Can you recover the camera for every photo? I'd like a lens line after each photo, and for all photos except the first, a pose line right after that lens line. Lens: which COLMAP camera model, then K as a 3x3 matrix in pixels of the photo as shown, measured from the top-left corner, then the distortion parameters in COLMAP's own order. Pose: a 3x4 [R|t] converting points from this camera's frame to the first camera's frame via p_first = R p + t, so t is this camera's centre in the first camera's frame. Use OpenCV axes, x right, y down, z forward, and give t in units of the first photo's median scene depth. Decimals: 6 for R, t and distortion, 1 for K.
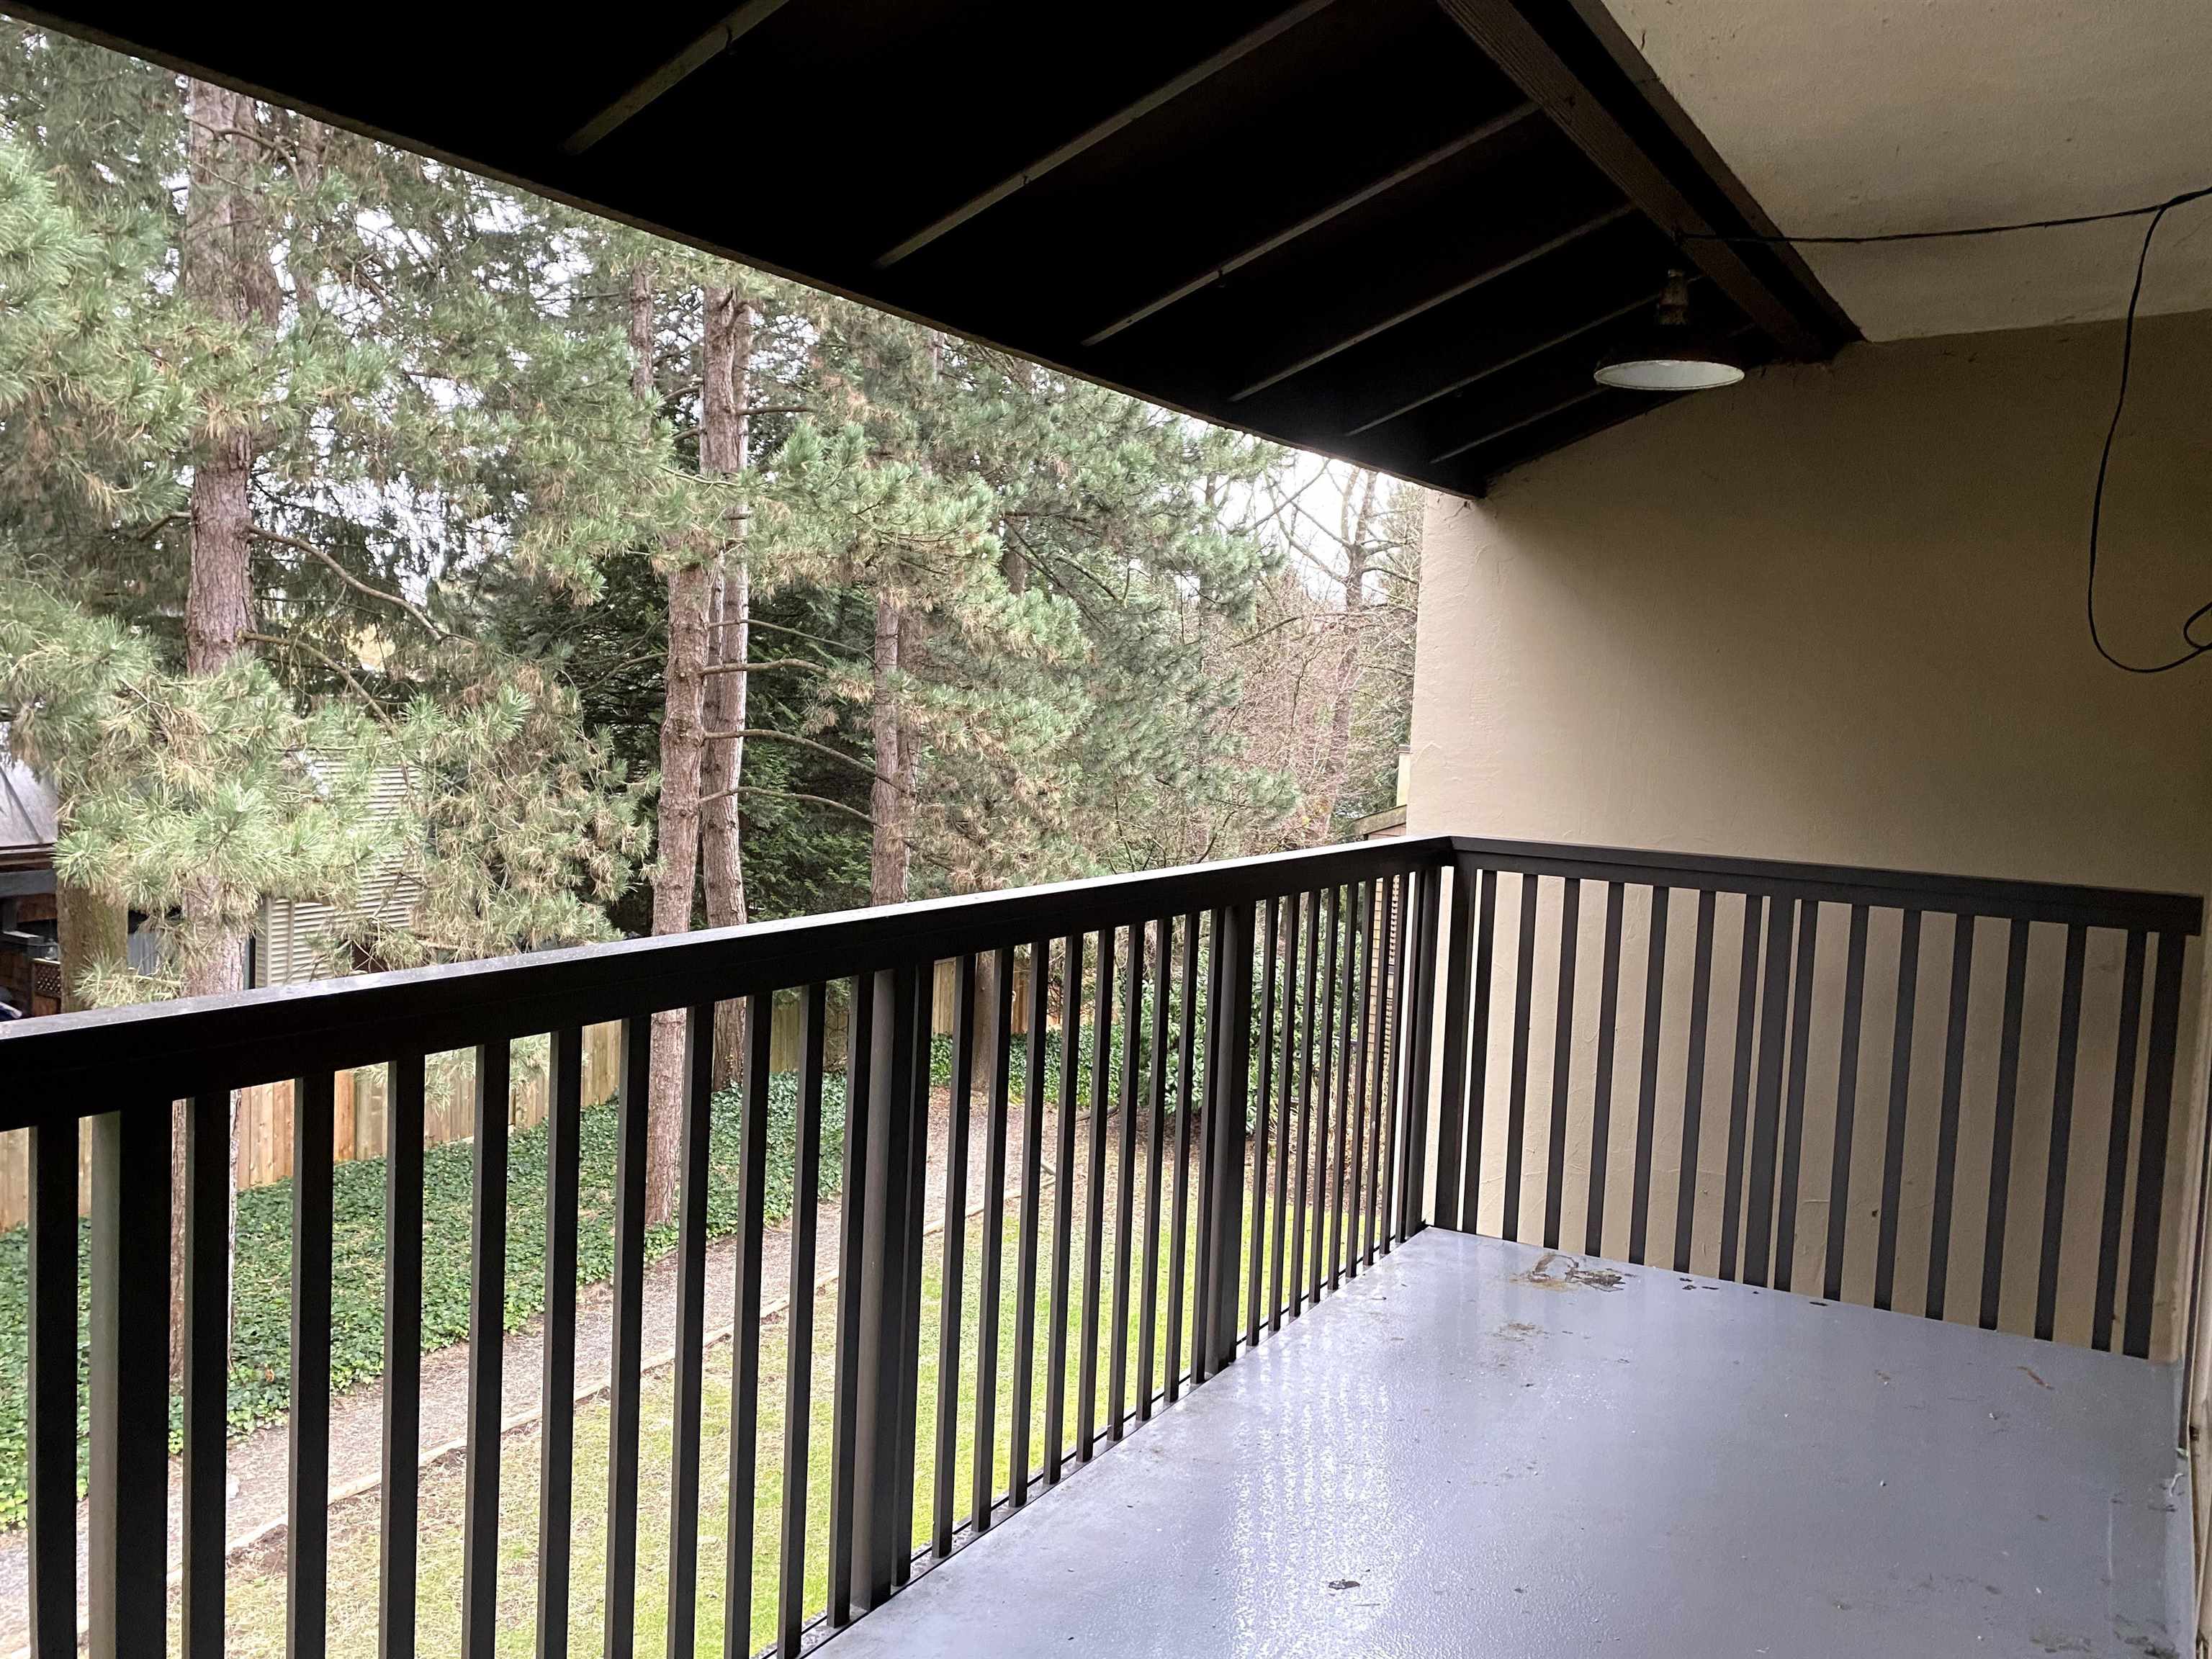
lens RADIAL K [[1691.1, 0, 1108.7], [0, 1691.1, 825.5], [0, 0, 1]] dist [0.052359, -0.067313]
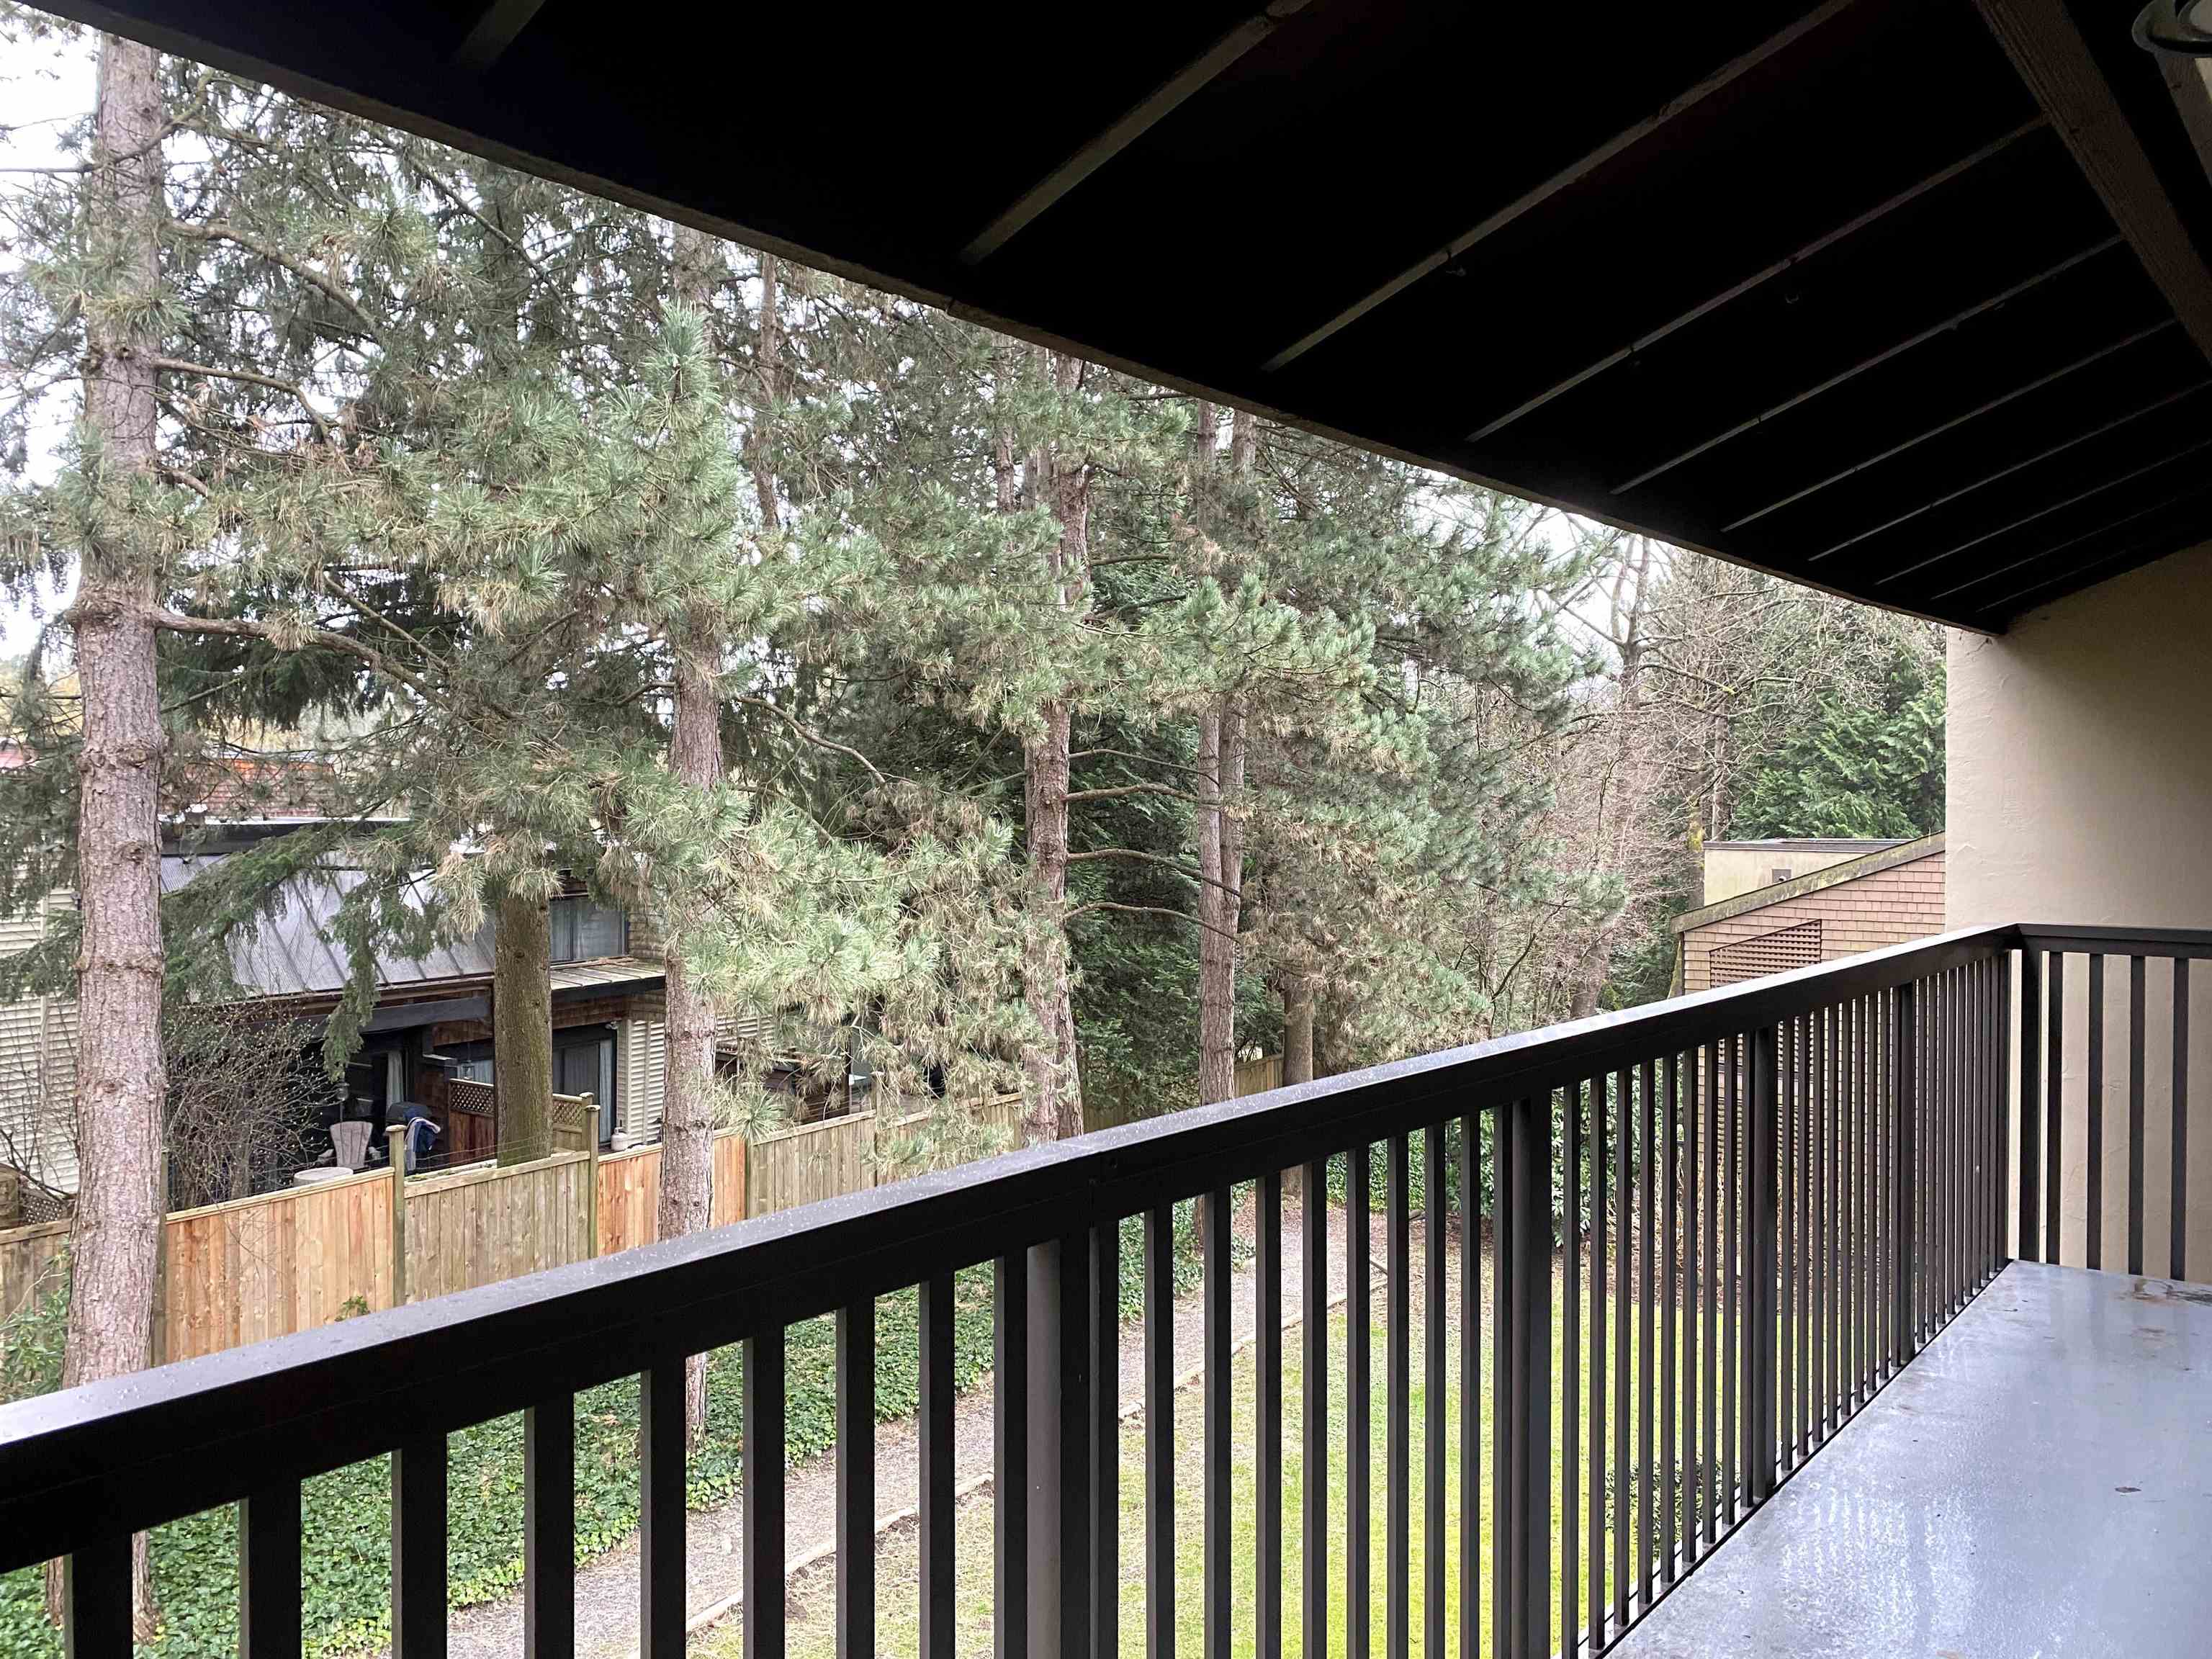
lens RADIAL K [[1691.1, 0, 1100.6], [0, 1691.1, 814.3], [0, 0, 1]] dist [0.052359, -0.067313]
pose [[0.990289, -0.039135, -0.133401, -0.080516], [0.029565, 0.996895, -0.072976, -0.000457], [0.135843, 0.068324, 0.988372, -0.080008]]
